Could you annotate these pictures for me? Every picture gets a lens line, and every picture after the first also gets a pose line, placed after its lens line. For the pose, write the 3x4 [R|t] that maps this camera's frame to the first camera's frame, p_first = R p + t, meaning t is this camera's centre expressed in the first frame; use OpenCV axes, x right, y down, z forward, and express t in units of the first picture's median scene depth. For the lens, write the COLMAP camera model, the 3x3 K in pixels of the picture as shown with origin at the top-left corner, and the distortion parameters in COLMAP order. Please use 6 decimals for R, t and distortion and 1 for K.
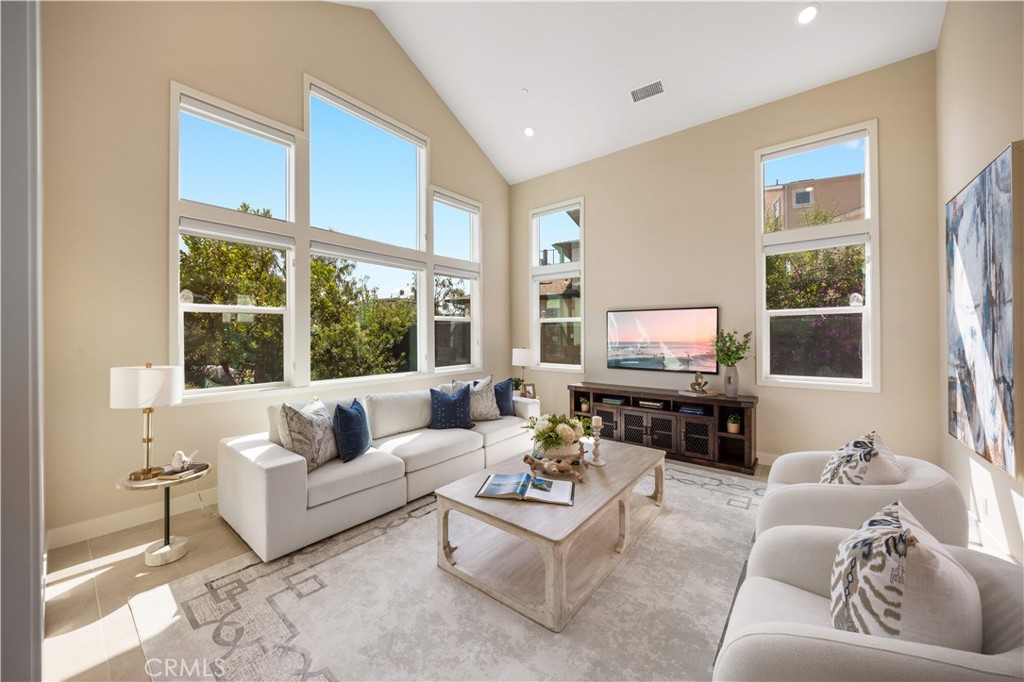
lens RADIAL K [[371.2, 0, 512.0], [0, 371.2, 341.0], [0, 0, 1]] dist [-0.009693, -0.000041]
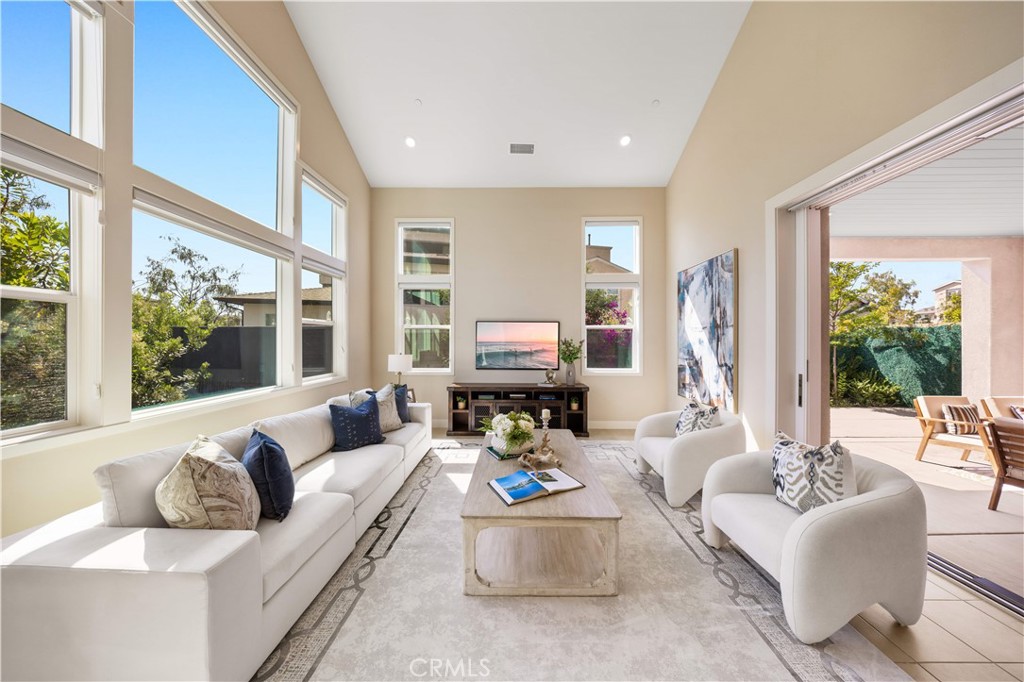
lens RADIAL K [[314.7, 0, 511.2], [0, 314.7, 345.0], [0, 0, 1]] dist [-0.014582, -0.000088]
pose [[0.789816, -0.002182, 0.613341, -0.339048], [0.003741, 0.999992, -0.001260, -0.003073], [-0.613333, 0.003289, 0.789818, 0.189583]]
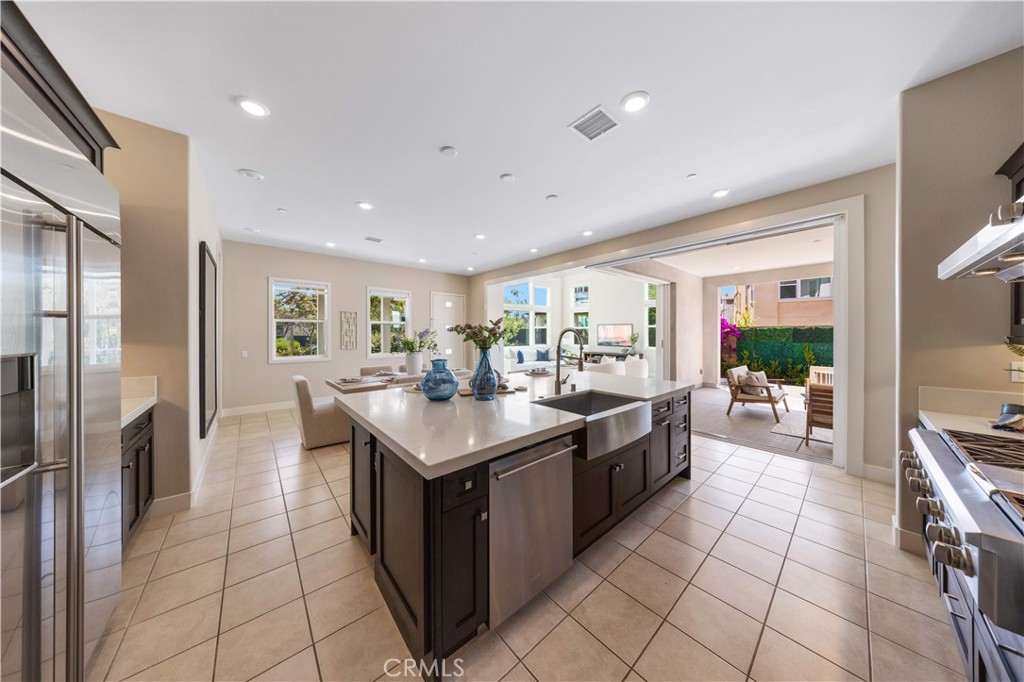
lens RADIAL K [[296.5, 0, 511.1], [0, 296.5, 338.6], [0, 0, 1]] dist [0.000221, -0.000015]
pose [[0.984892, 0.005537, -0.173081, 0.008069], [-0.005458, 0.999985, 0.000933, 0.029790], [0.173084, 0.000026, 0.984907, -1.659933]]
